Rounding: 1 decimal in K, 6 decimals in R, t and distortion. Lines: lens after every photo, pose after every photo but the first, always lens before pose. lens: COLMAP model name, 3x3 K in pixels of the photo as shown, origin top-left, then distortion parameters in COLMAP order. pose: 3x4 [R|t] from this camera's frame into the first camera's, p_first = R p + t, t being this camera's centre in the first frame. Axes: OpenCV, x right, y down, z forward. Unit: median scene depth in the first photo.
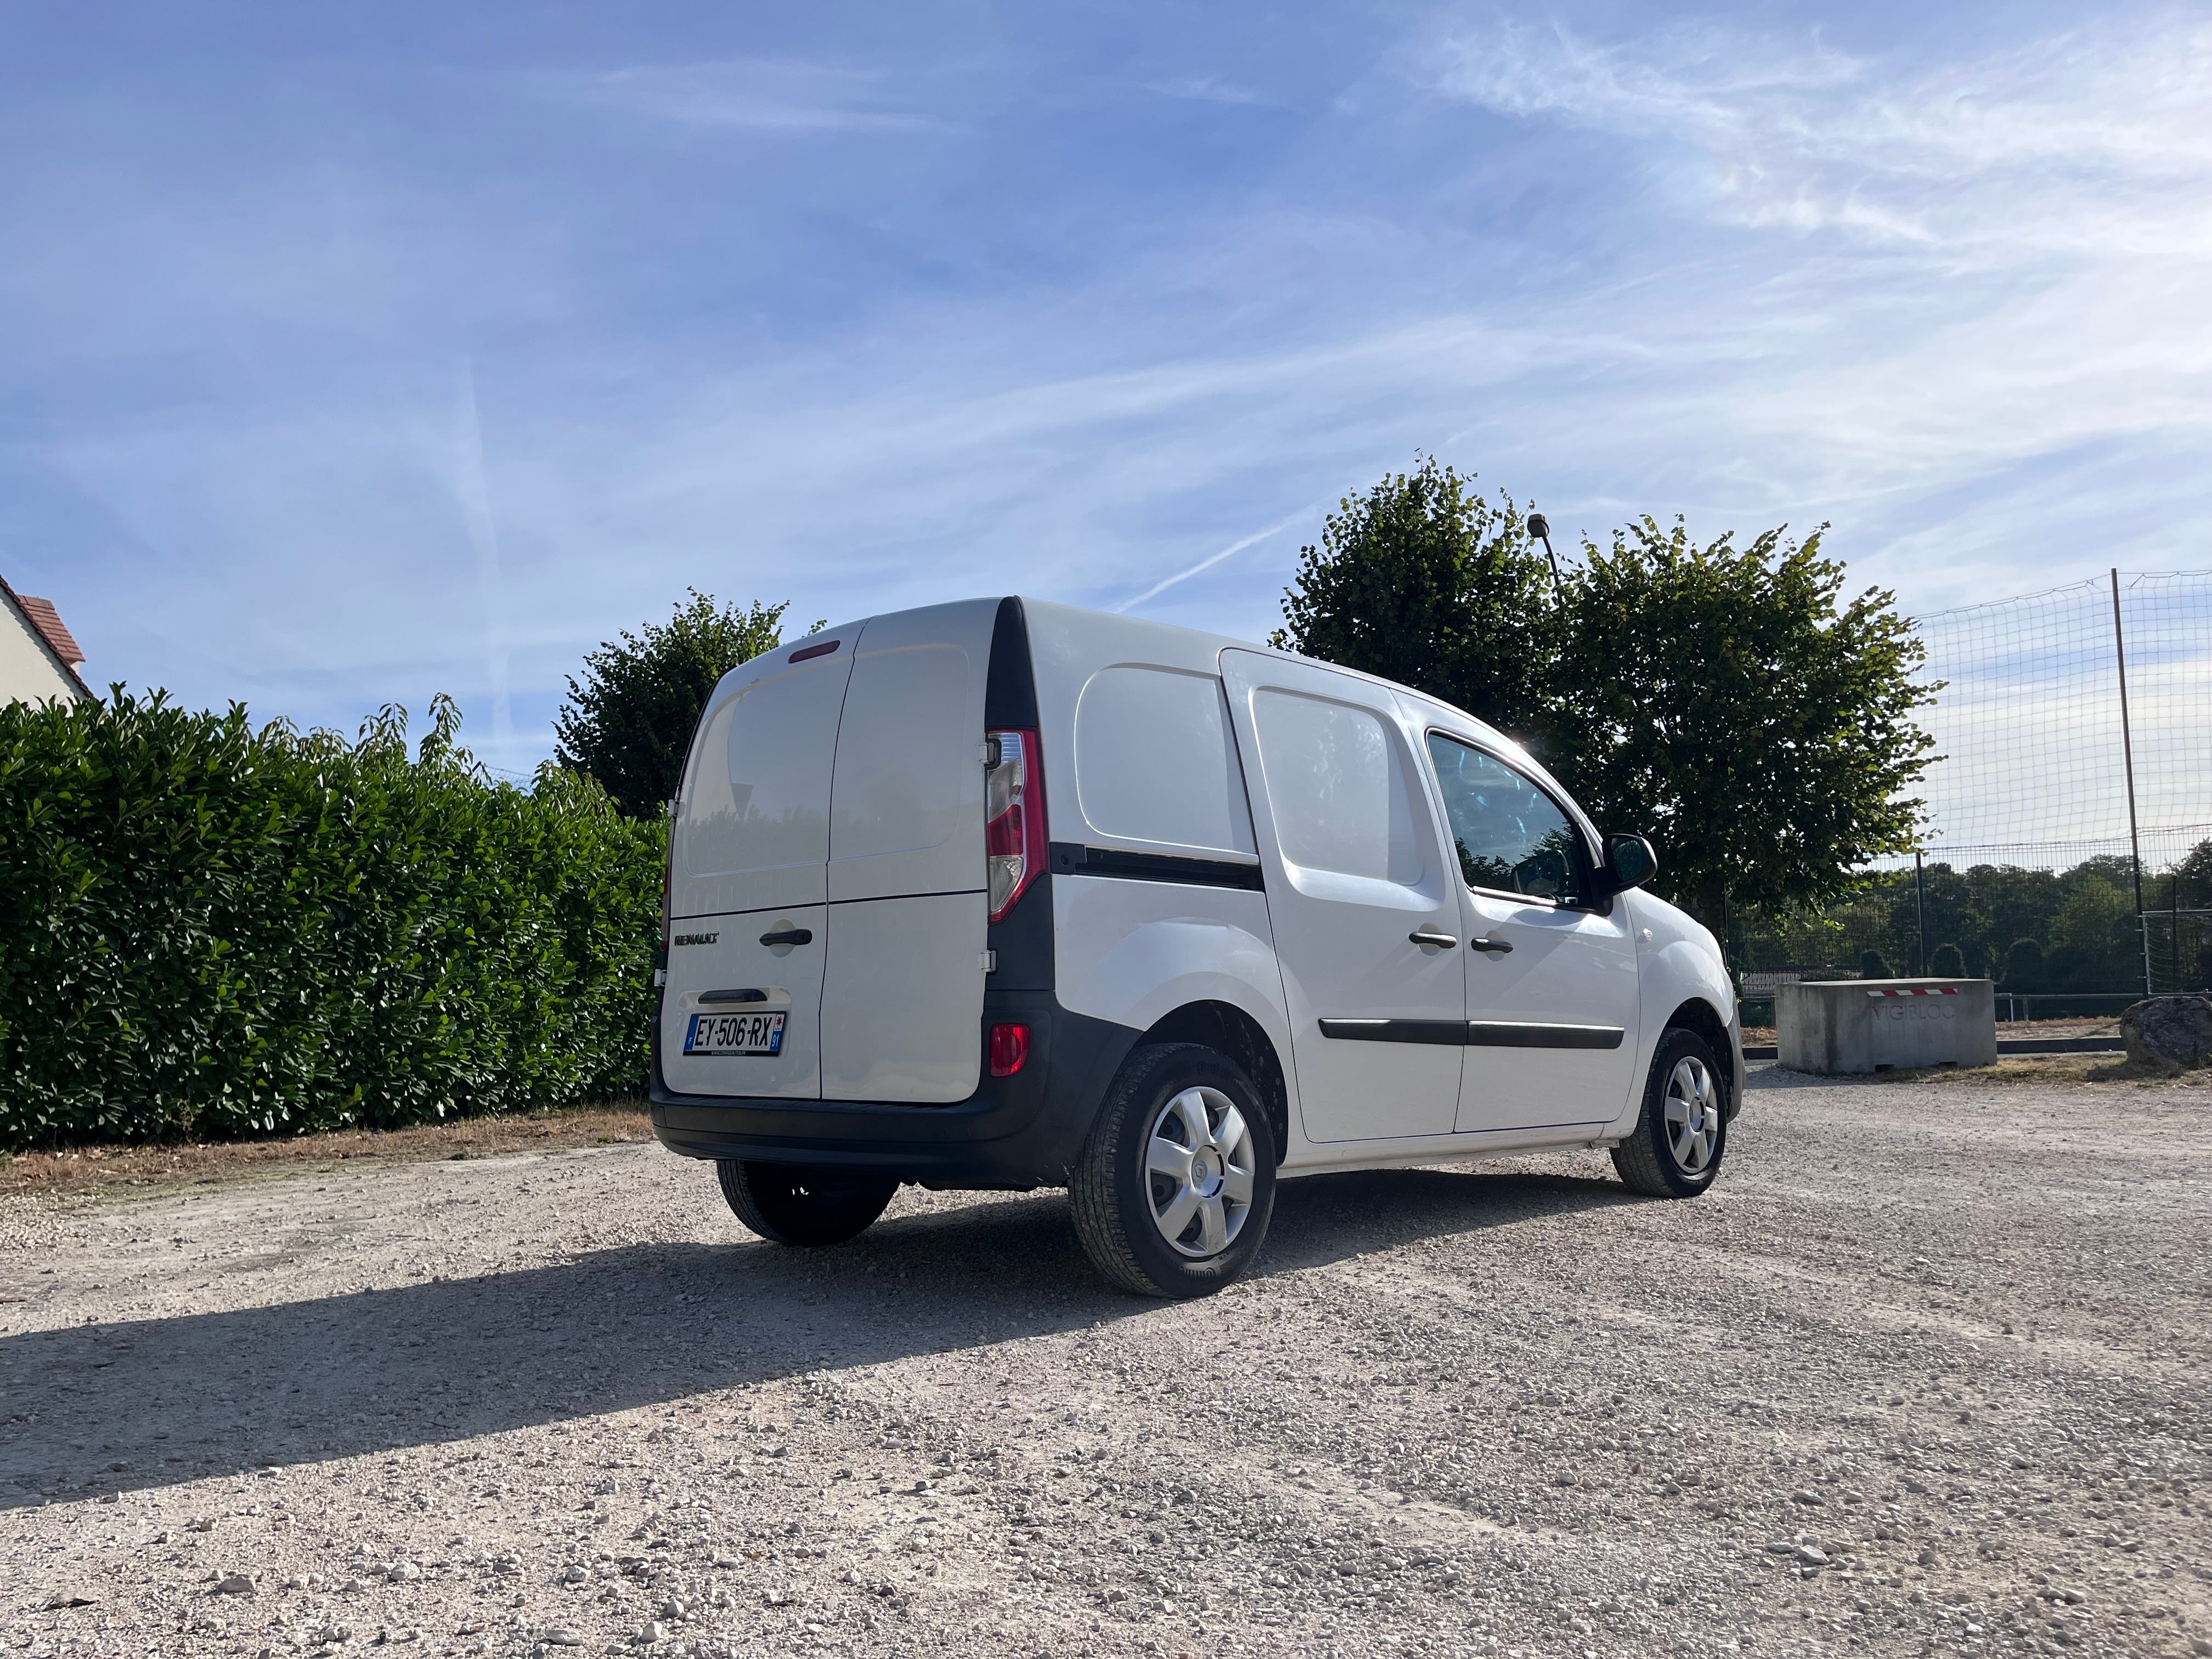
lens RADIAL K [[1701.3, 0, 1106.0], [0, 1701.3, 829.5], [0, 0, 1]] dist [0.061291, -0.081442]
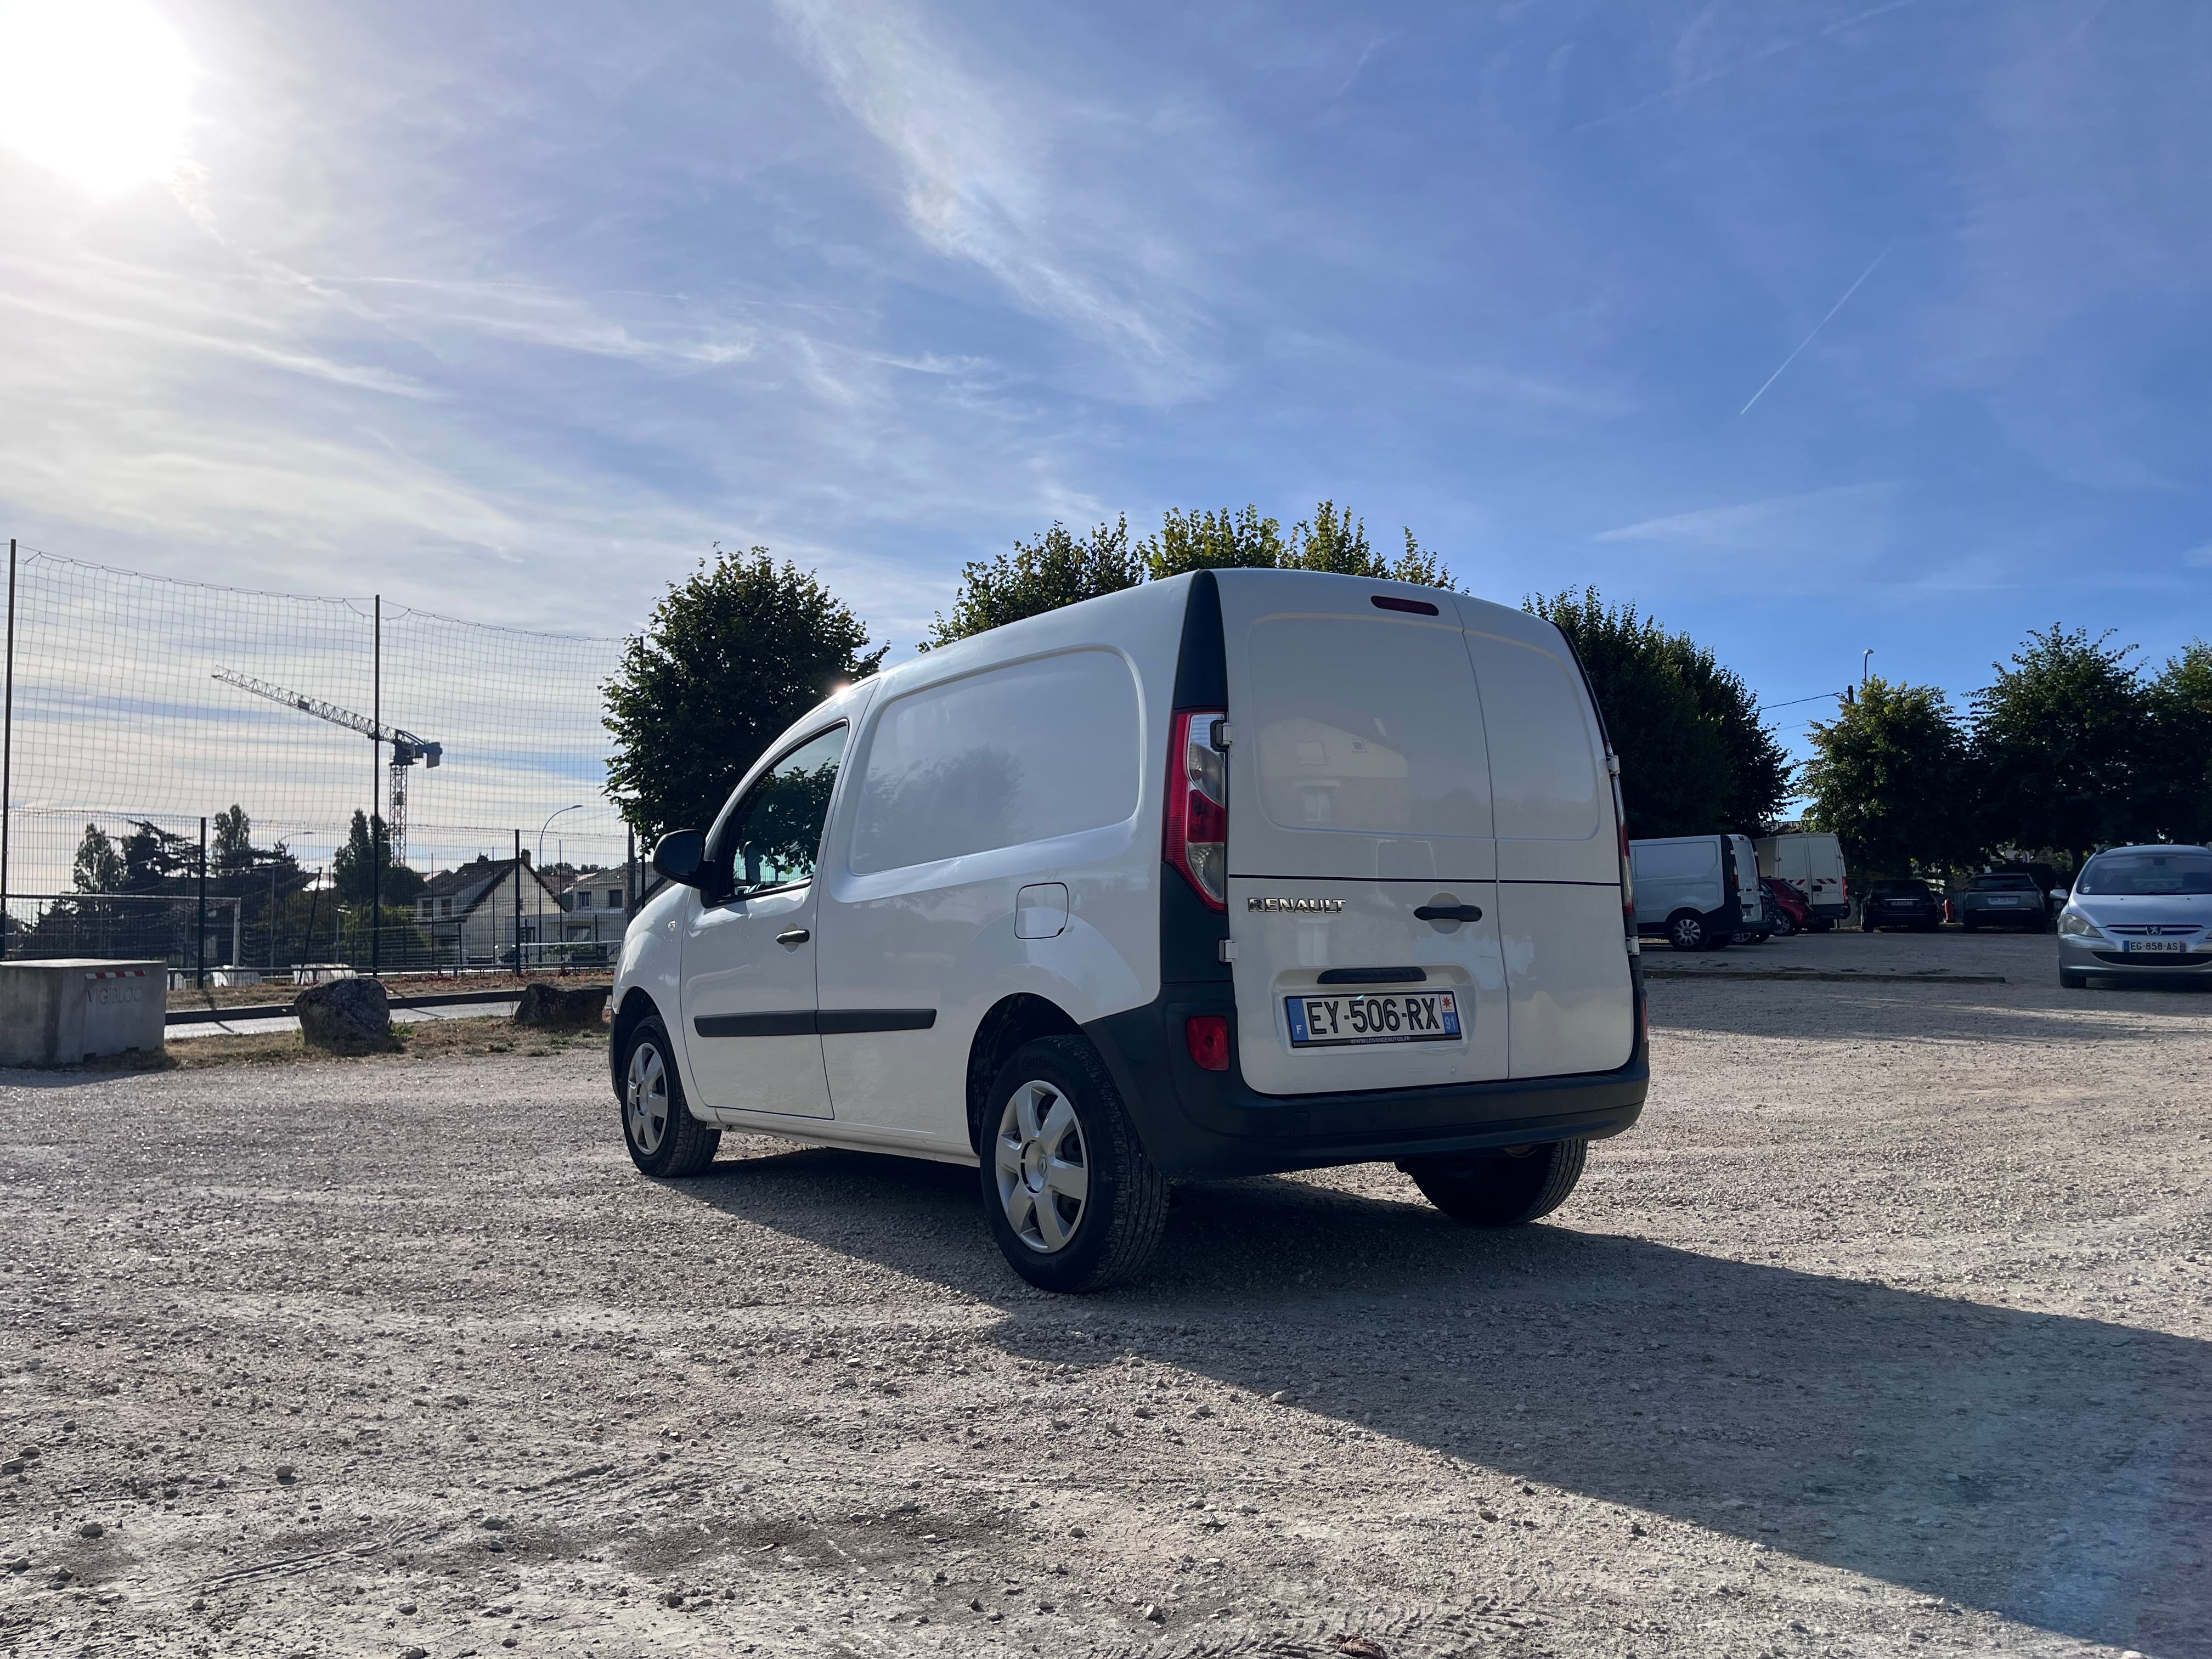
lens RADIAL K [[1701.3, 0, 1106.0], [0, 1701.3, 829.5], [0, 0, 1]] dist [0.061291, -0.081442]
pose [[0.156314, 0.083879, 0.984139, -1.114879], [-0.093302, 0.993186, -0.069831, 0.098318], [-0.983291, -0.080906, 0.163075, 1.007526]]
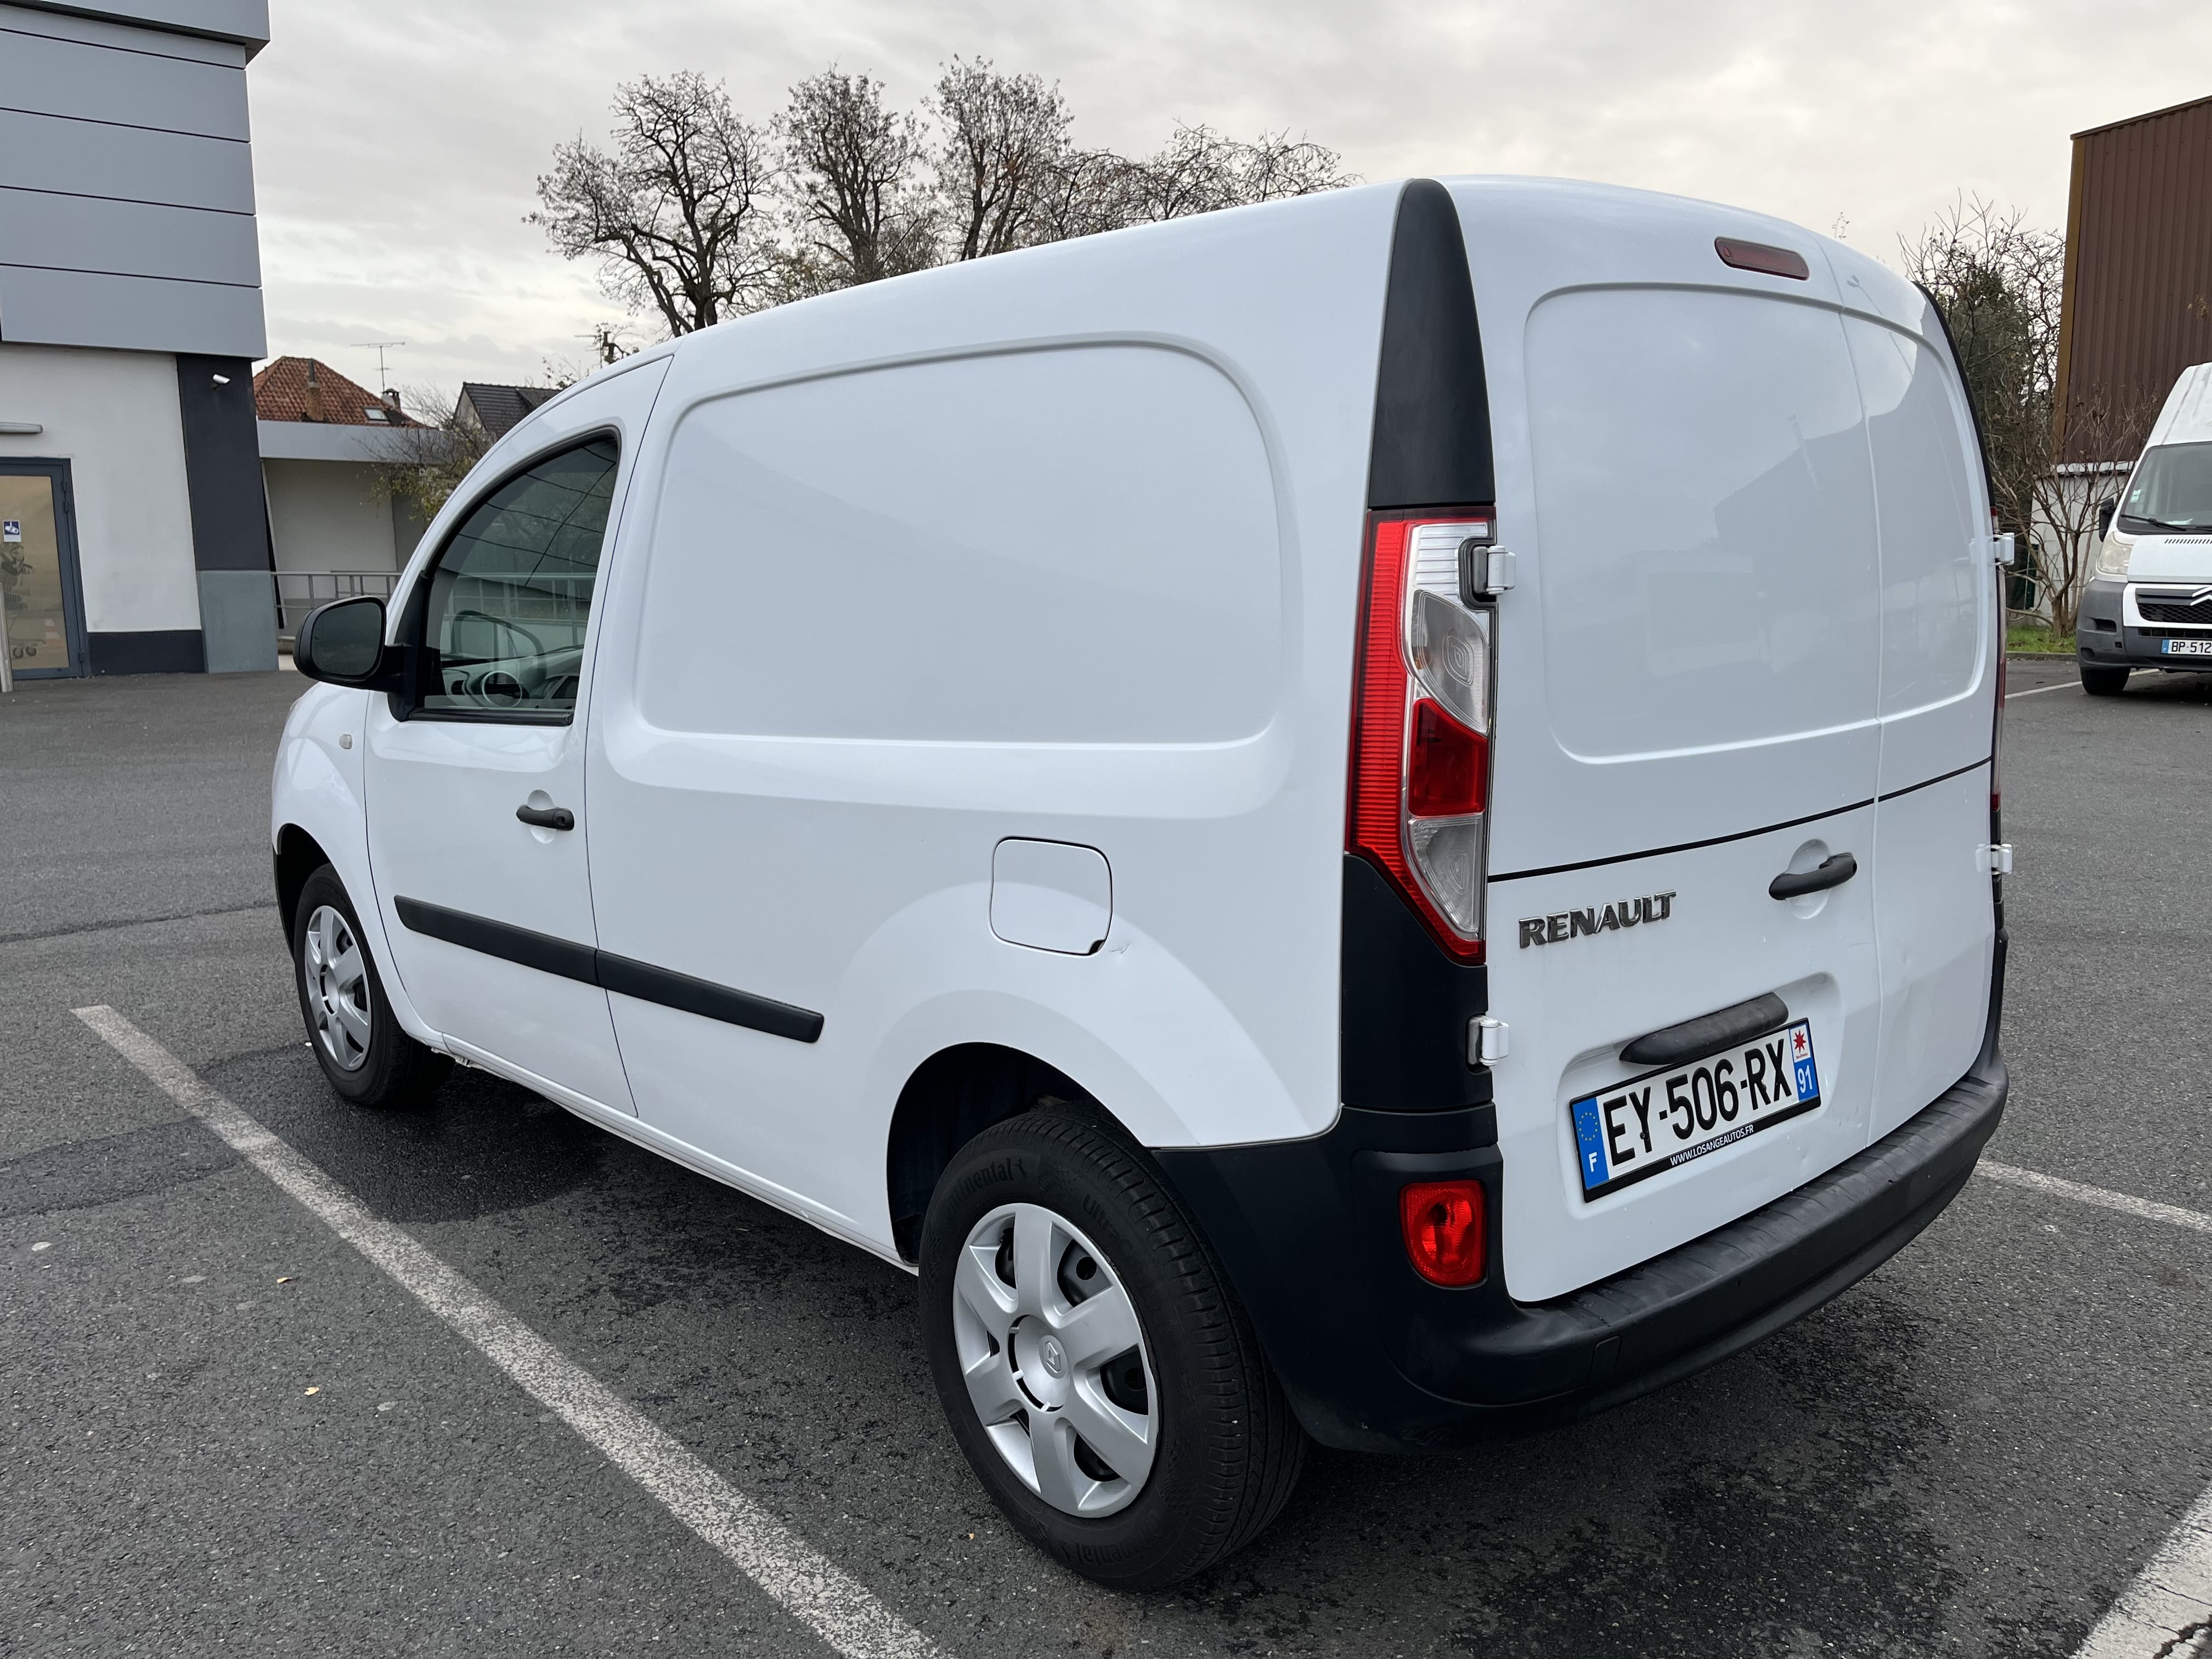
lens RADIAL K [[1701.3, 0, 1106.0], [0, 1701.3, 829.5], [0, 0, 1]] dist [0.061291, -0.081442]
pose [[0.031382, -0.146327, 0.988738, -0.669752], [-0.093072, 0.984500, 0.148653, -0.005290], [-0.995165, -0.096689, 0.017277, 1.165410]]
